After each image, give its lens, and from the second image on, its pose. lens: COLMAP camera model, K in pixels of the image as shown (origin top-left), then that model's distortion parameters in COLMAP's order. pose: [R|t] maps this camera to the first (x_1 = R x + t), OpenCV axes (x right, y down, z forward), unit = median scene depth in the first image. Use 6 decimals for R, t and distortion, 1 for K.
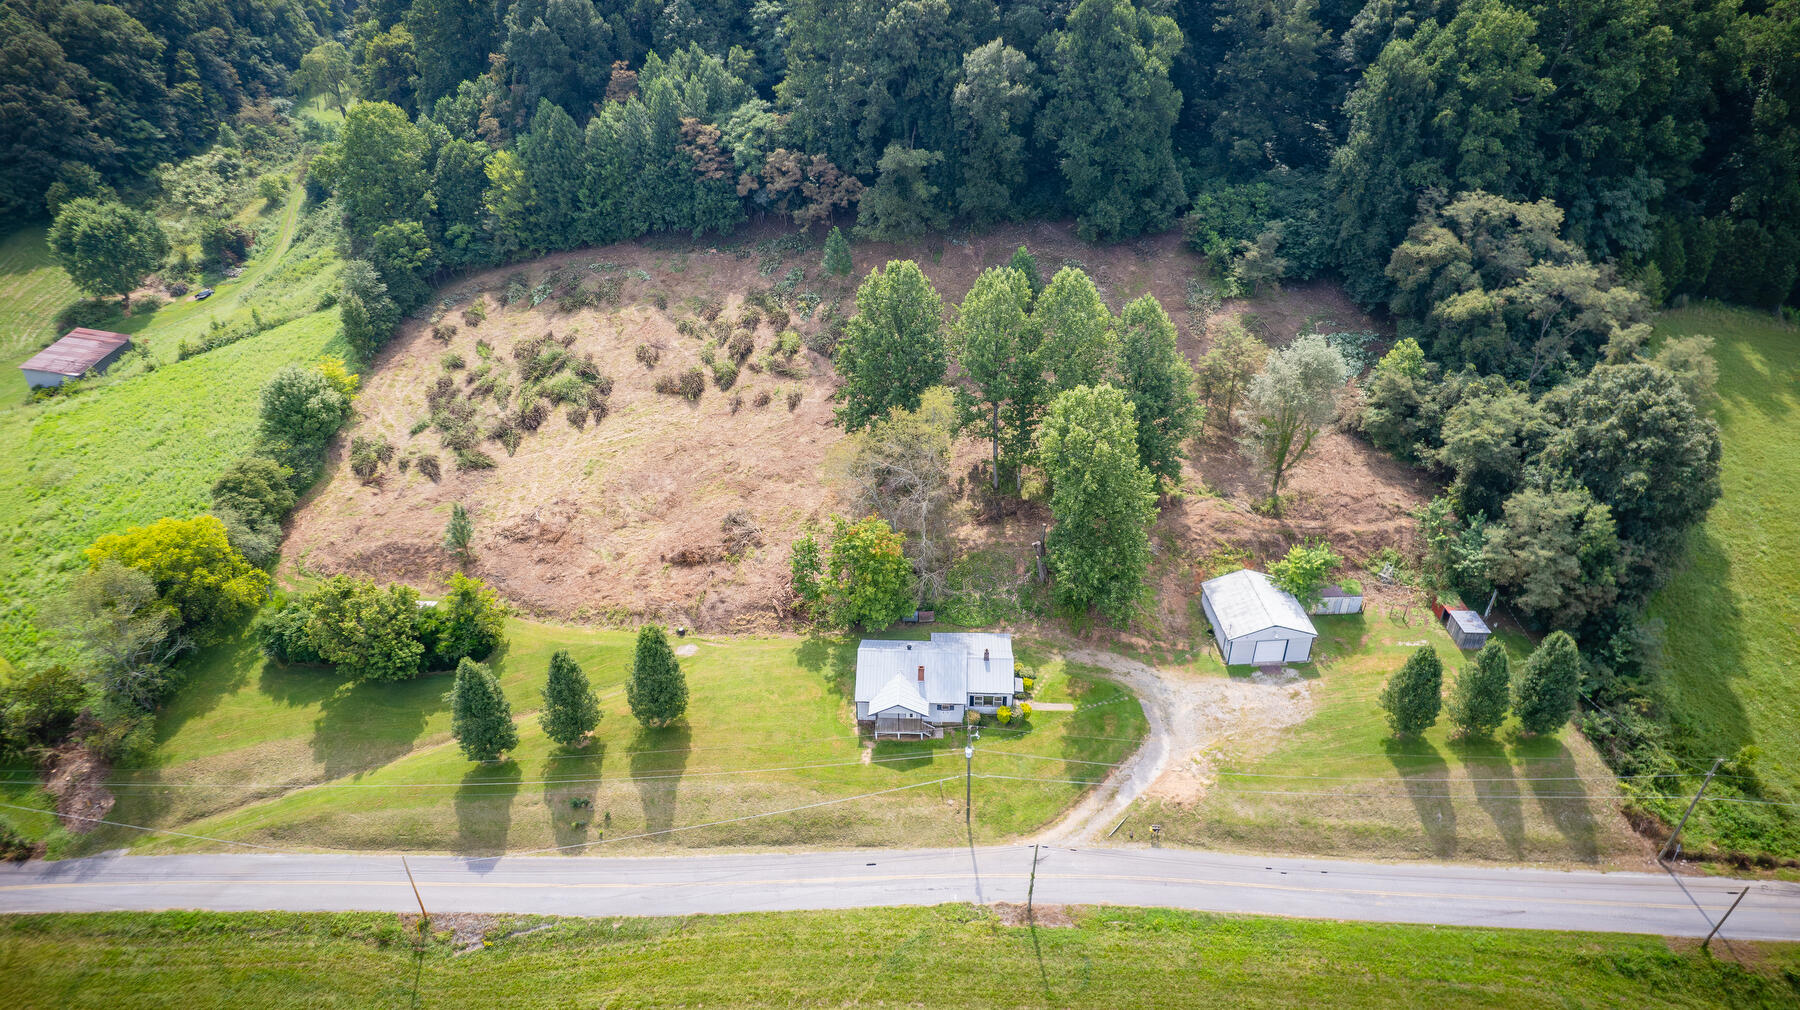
lens RADIAL K [[1138.3, 0, 911.9], [0, 1138.3, 506.4], [0, 0, 1]] dist [-0.070347, 0.061309]
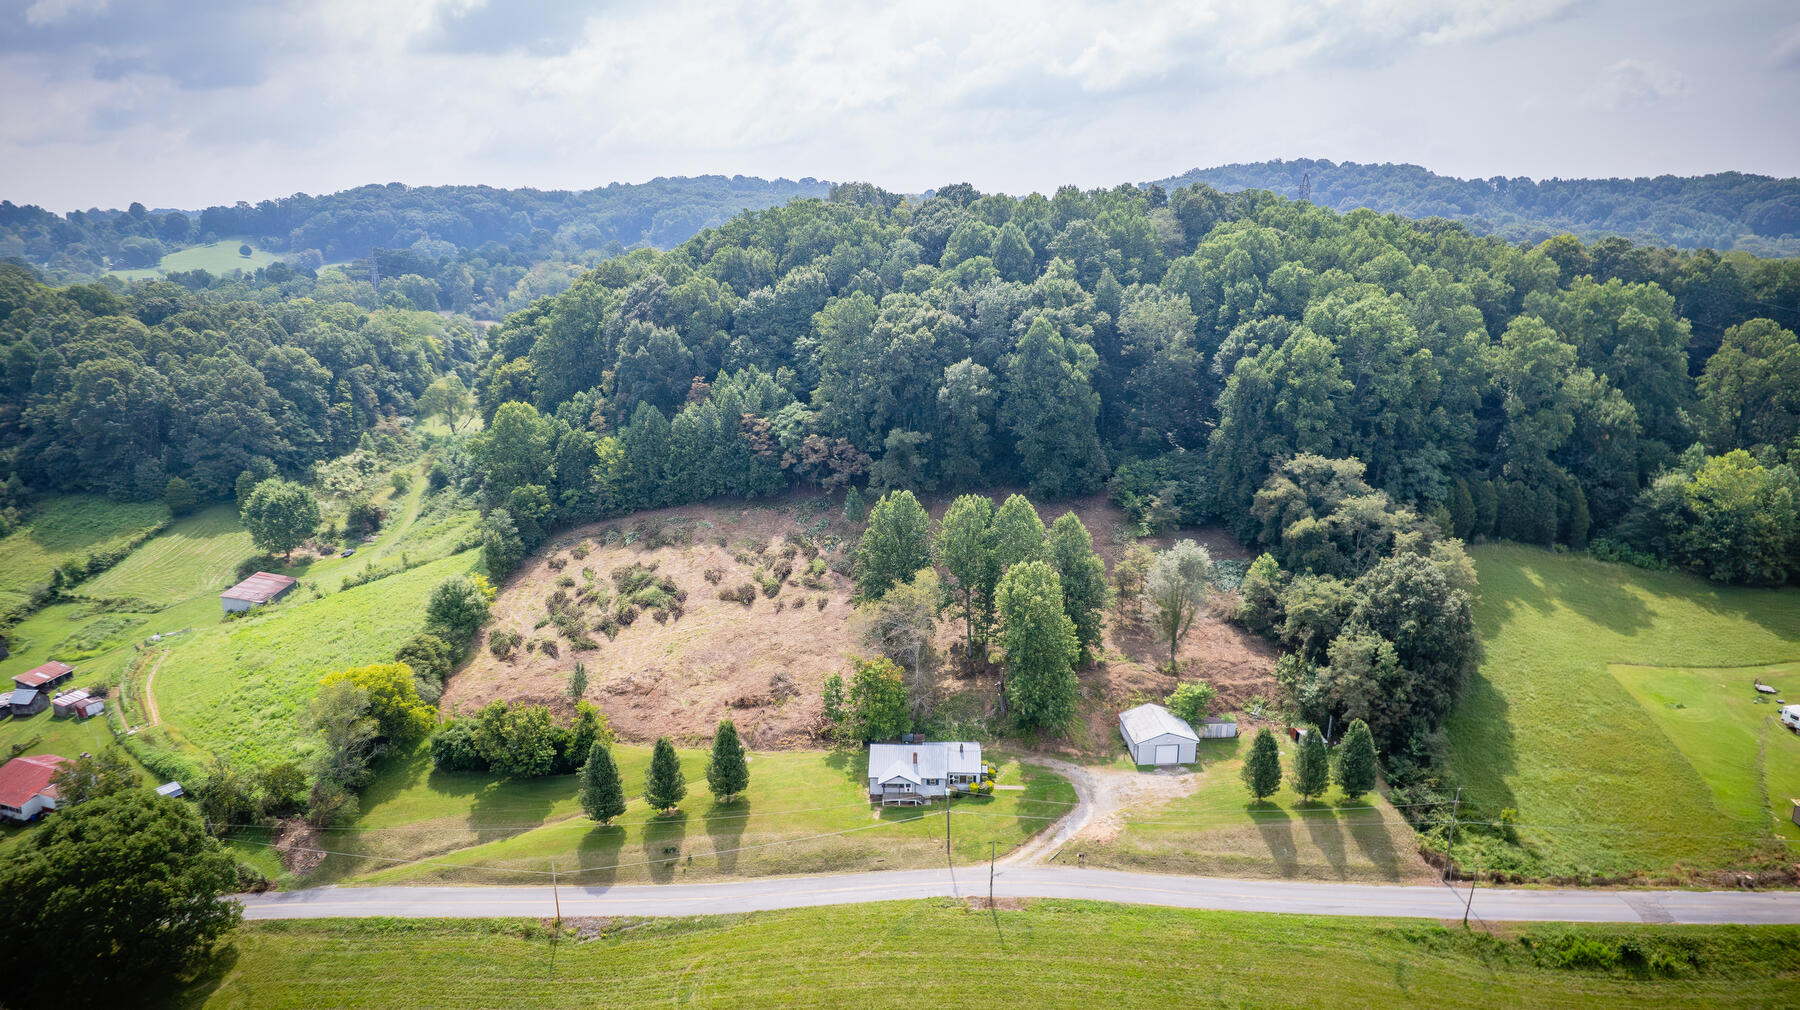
lens RADIAL K [[1138.3, 0, 909.1], [0, 1138.3, 510.8], [0, 0, 1]] dist [-0.070347, 0.061309]
pose [[0.999999, 0.001325, 0.000931, -0.001118], [-0.000990, 0.955251, -0.295794, 0.227631], [-0.001281, 0.295793, 0.955251, -0.373110]]
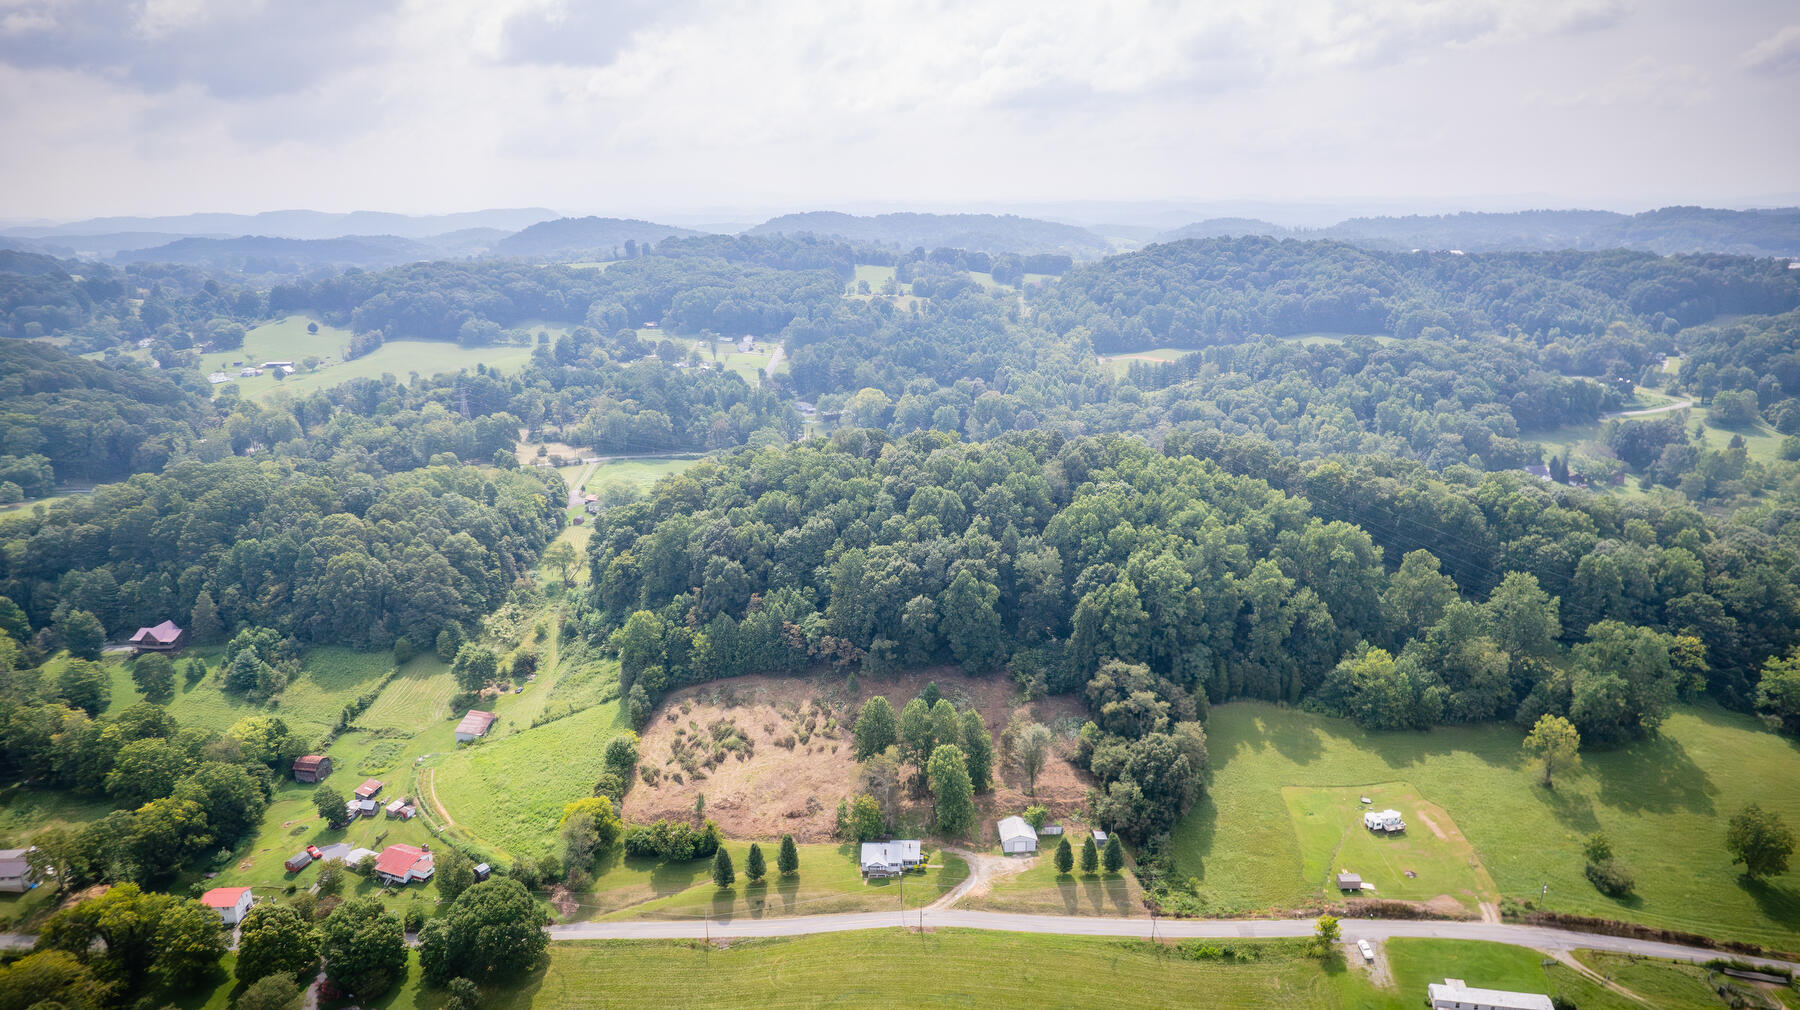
lens RADIAL K [[1138.3, 0, 909.6], [0, 1138.3, 507.9], [0, 0, 1]] dist [-0.070347, 0.061309]
pose [[0.999981, -0.005387, 0.003142, 0.052127], [0.006060, 0.958319, -0.285636, 0.110303], [-0.001473, 0.285650, 0.958333, -1.548288]]
